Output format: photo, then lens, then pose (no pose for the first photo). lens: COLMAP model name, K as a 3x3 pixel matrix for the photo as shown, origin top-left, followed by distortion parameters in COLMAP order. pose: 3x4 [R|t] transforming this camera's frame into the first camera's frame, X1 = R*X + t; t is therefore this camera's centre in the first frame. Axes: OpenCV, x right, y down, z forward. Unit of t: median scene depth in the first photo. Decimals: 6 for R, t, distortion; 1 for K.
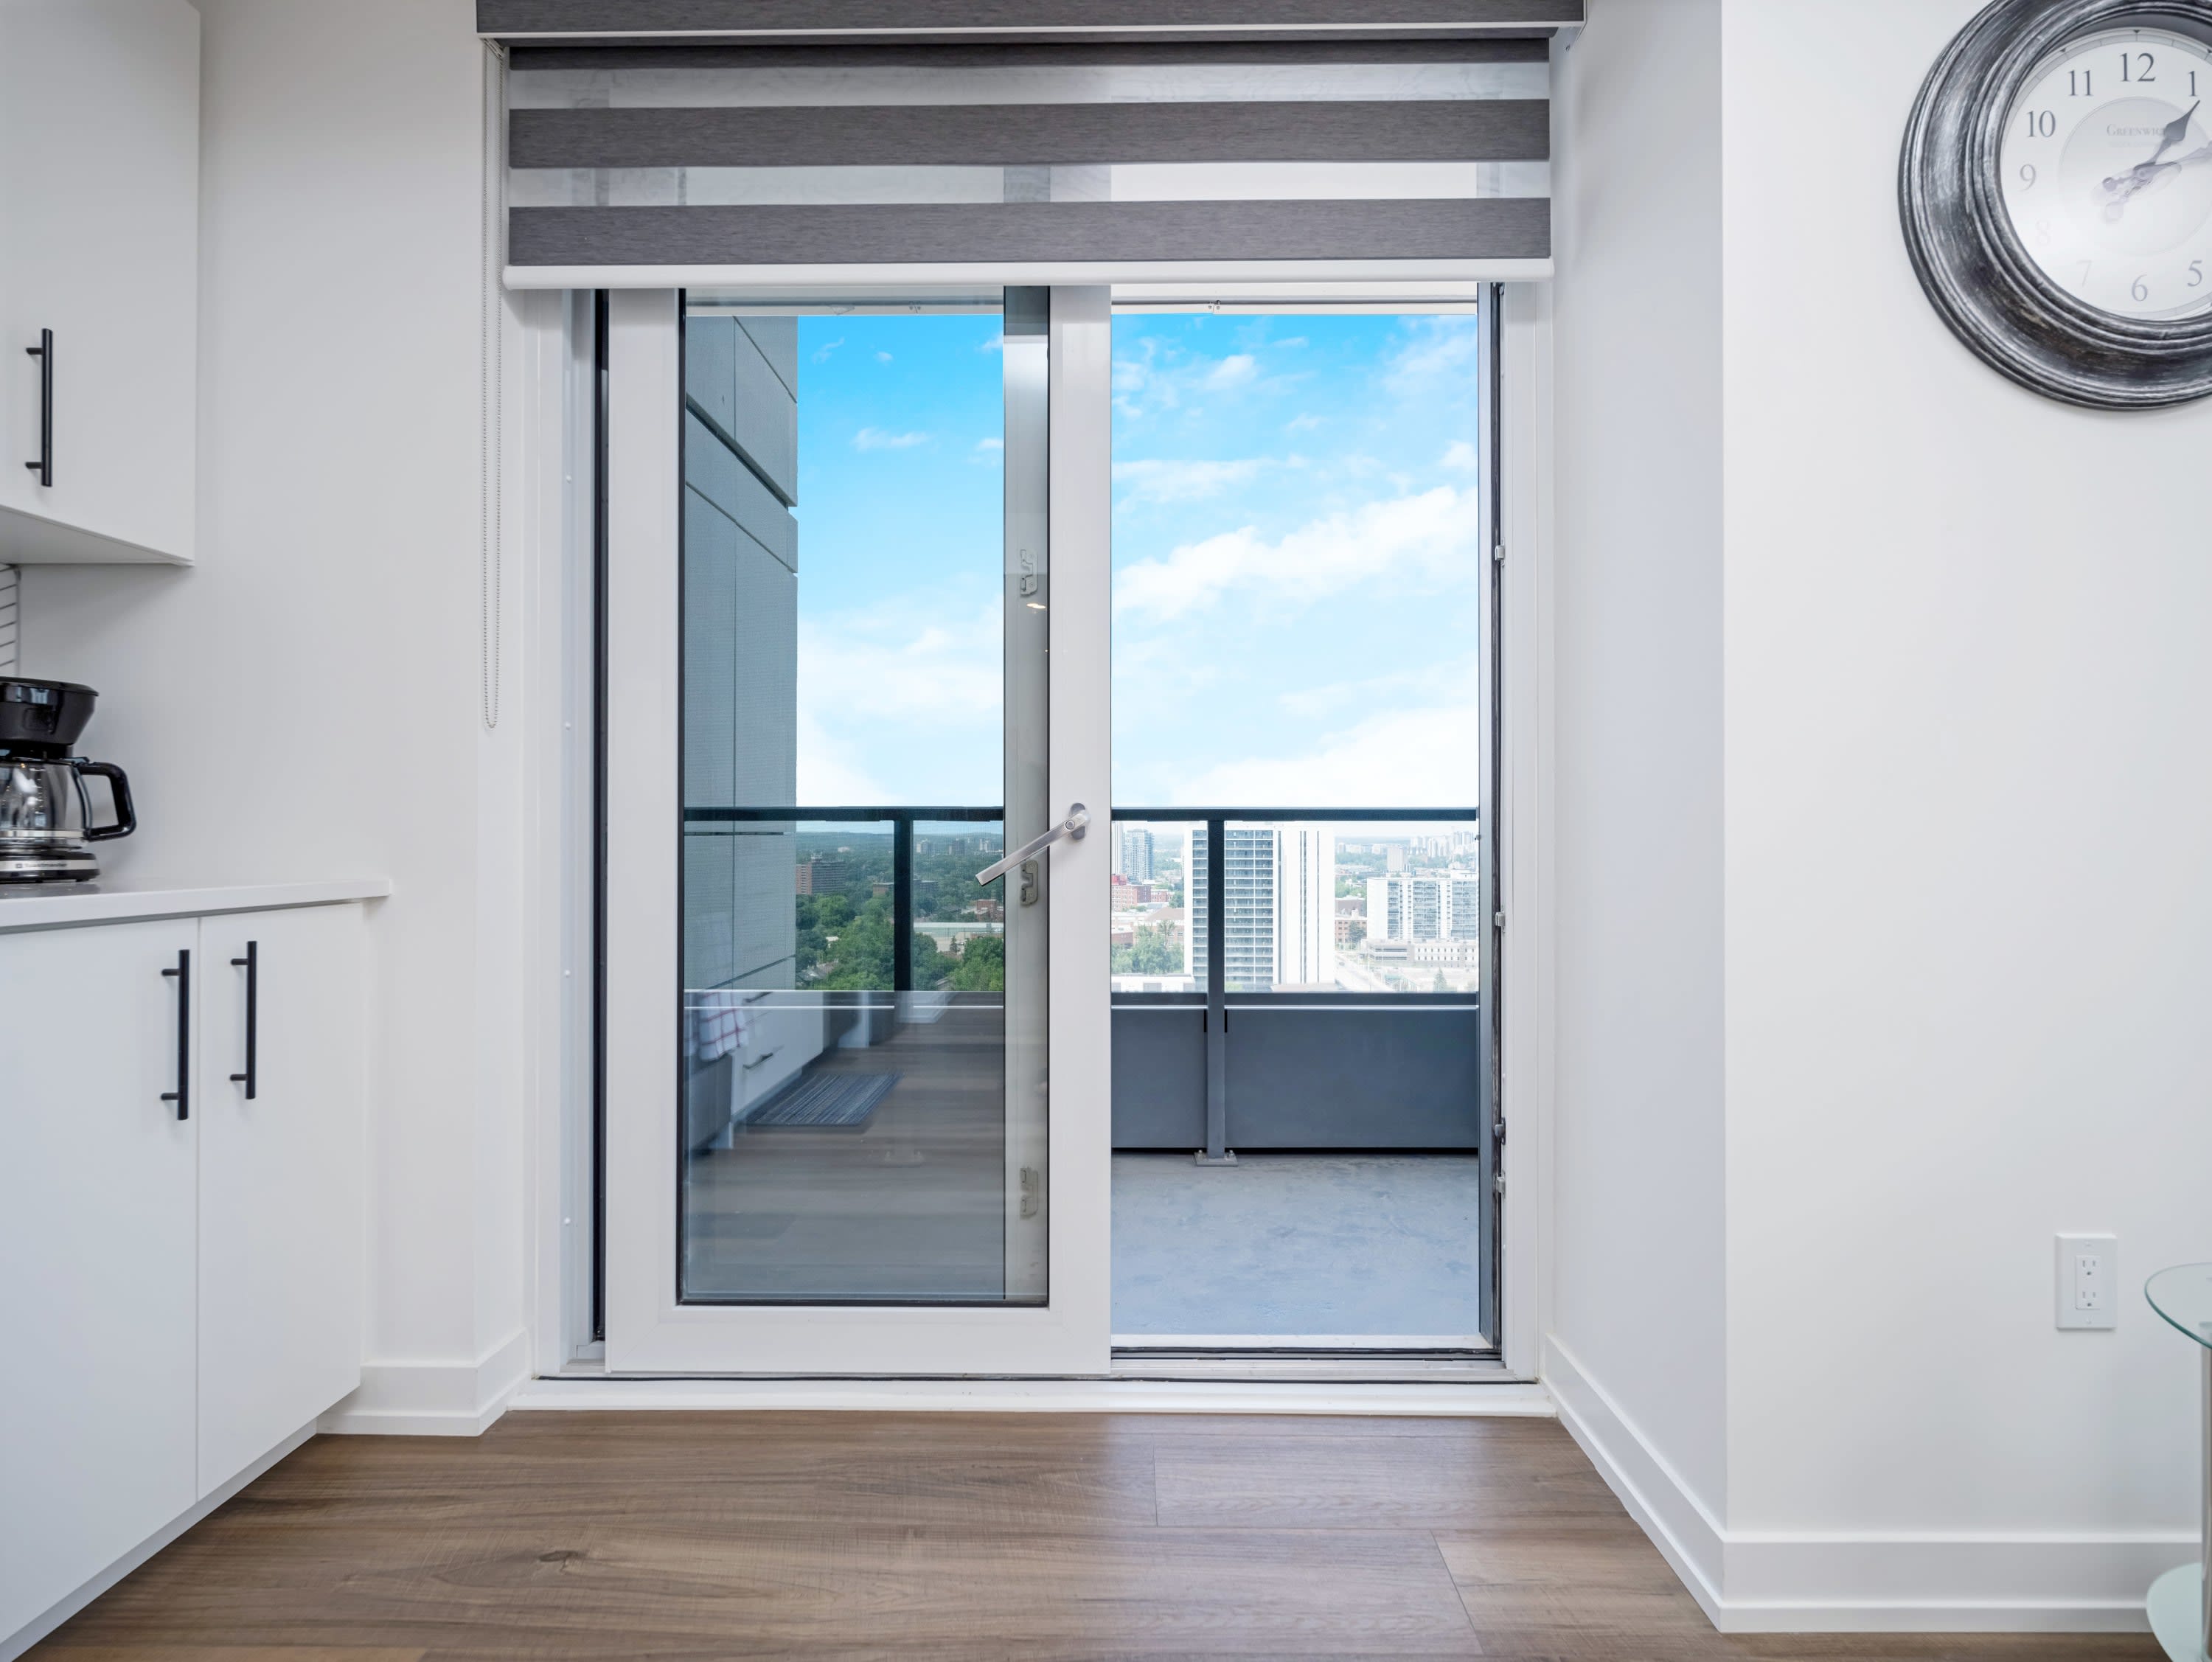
lens RADIAL K [[1065.0, 0, 1112.6], [0, 1065.0, 815.3], [0, 0, 1]] dist [-0.026083, 0.000992]
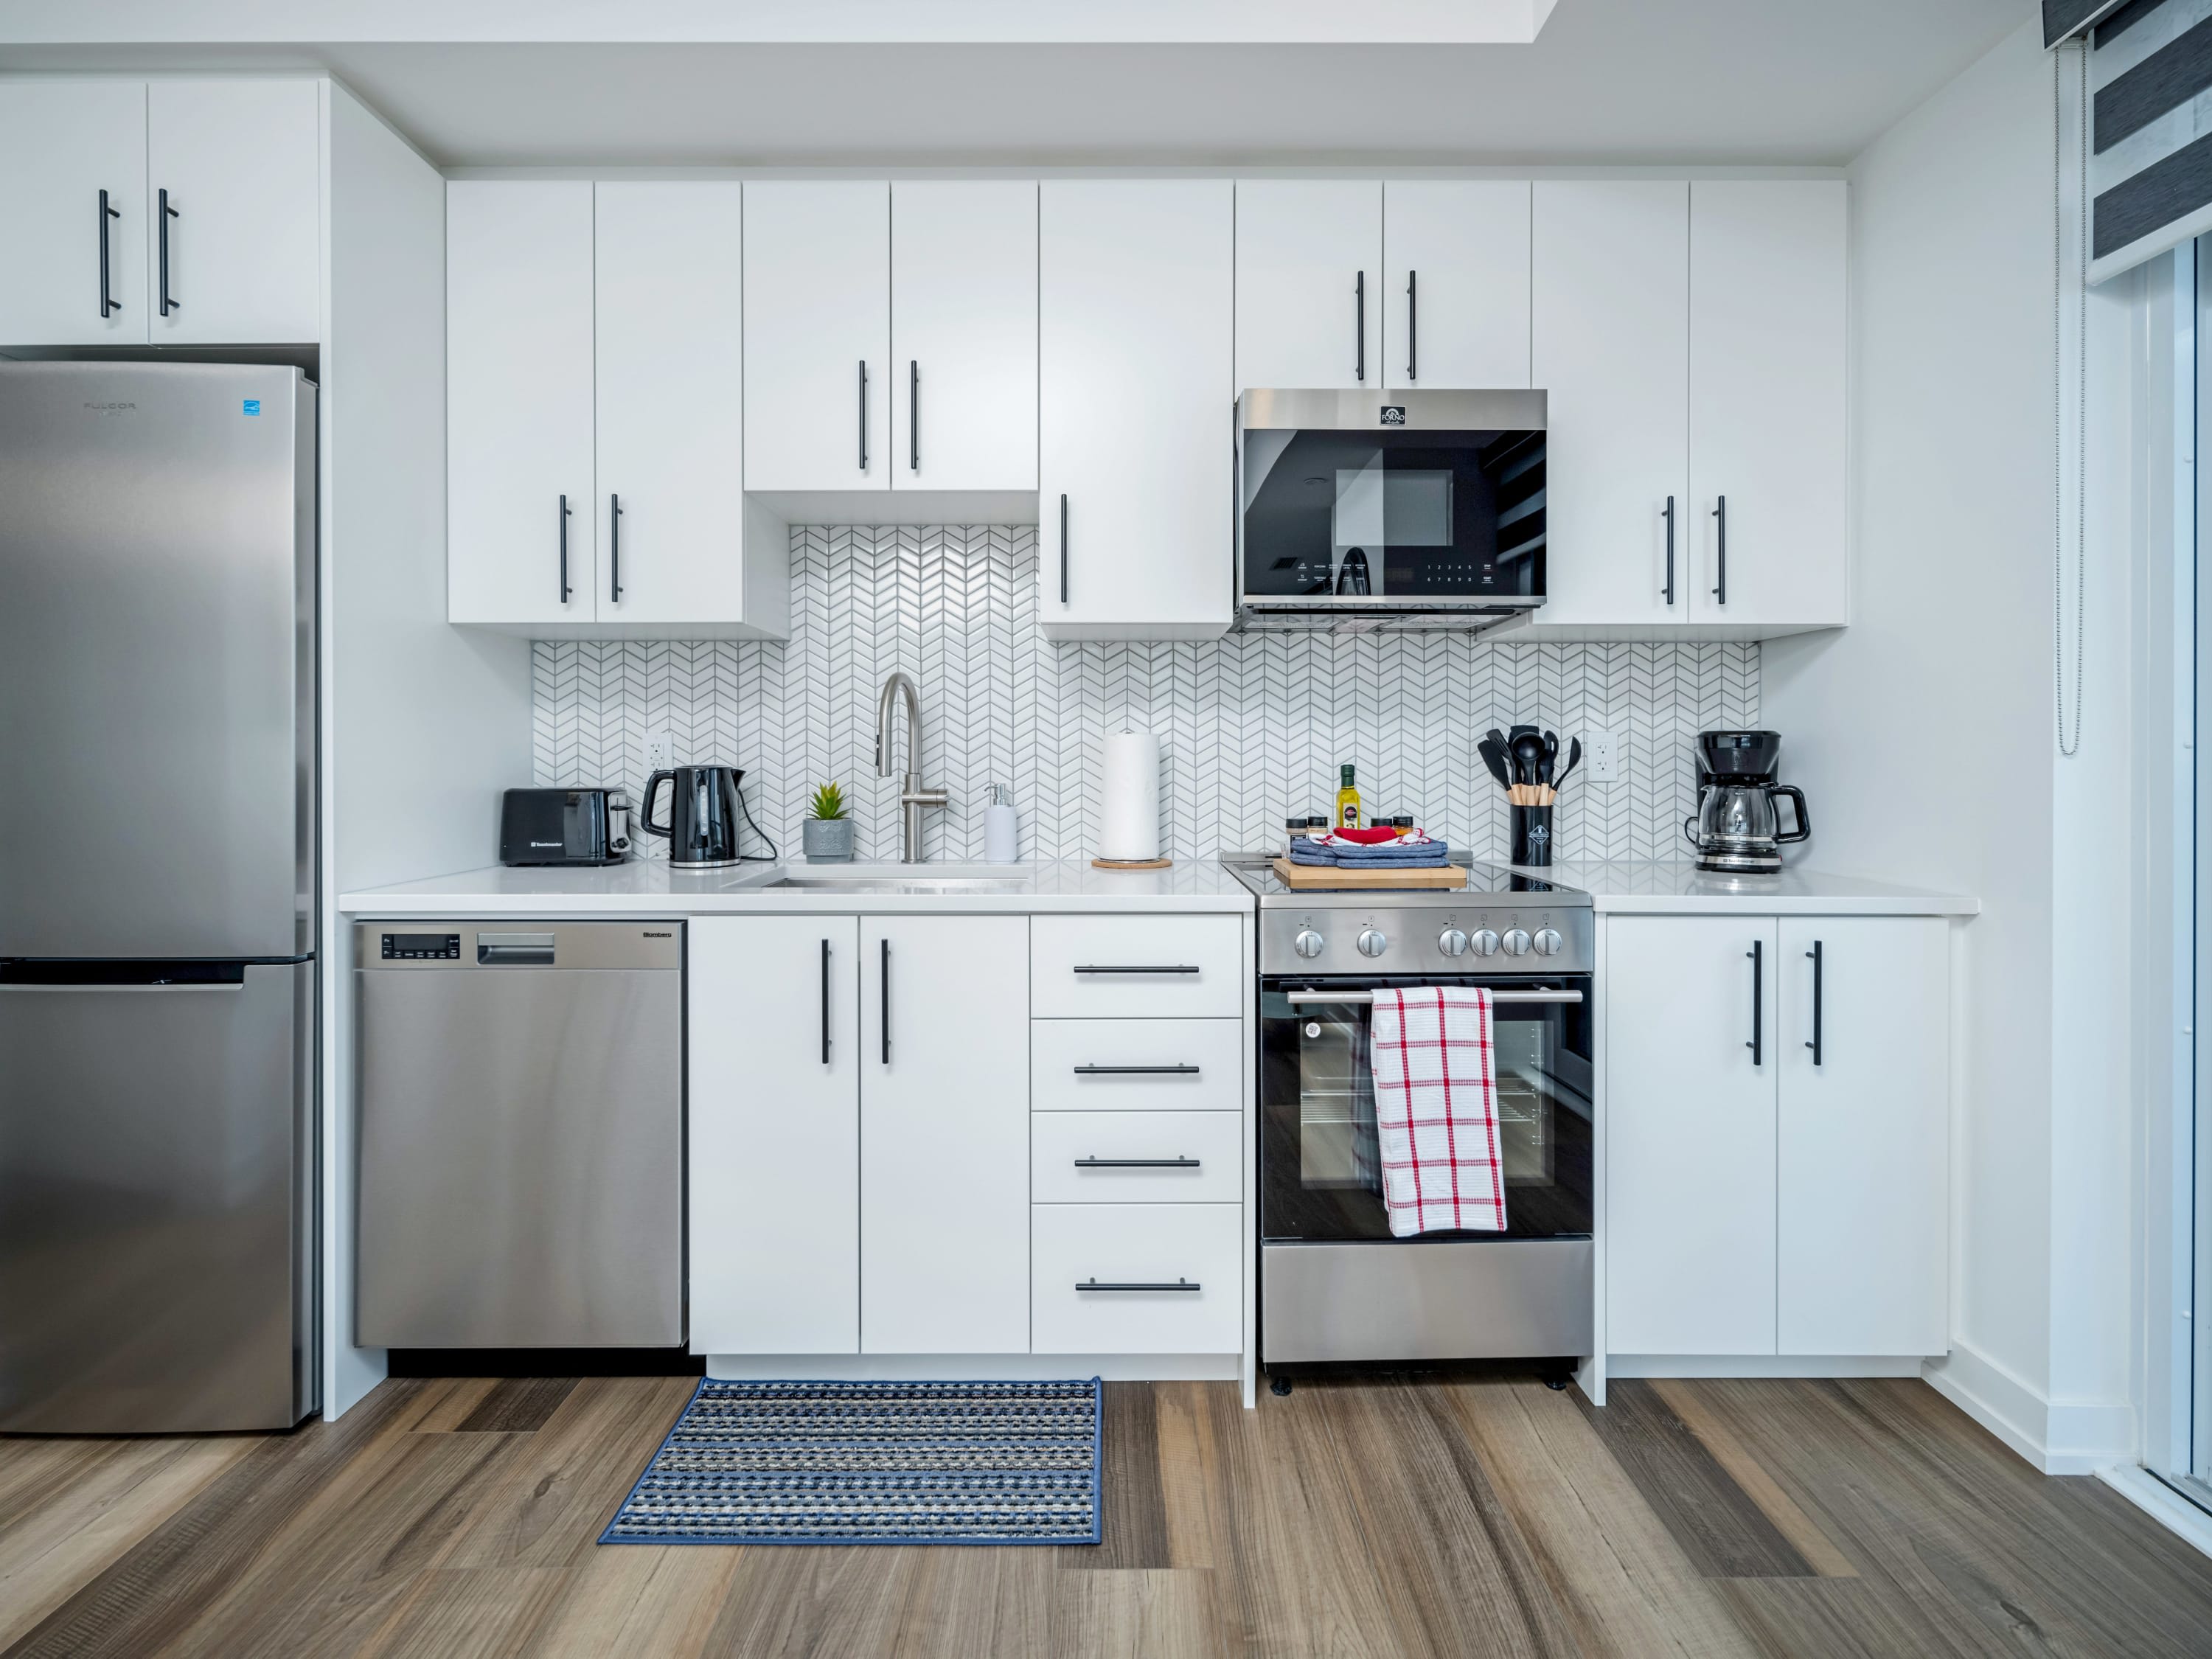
lens RADIAL K [[984.0, 0, 1103.6], [0, 984.0, 752.6], [0, 0, 1]] dist [0.001129, 0.000248]
pose [[0.001477, -0.025002, -0.999686, 0.355334], [0.015017, 0.999575, -0.024977, -0.084776], [0.999886, -0.014976, 0.001852, 0.114089]]
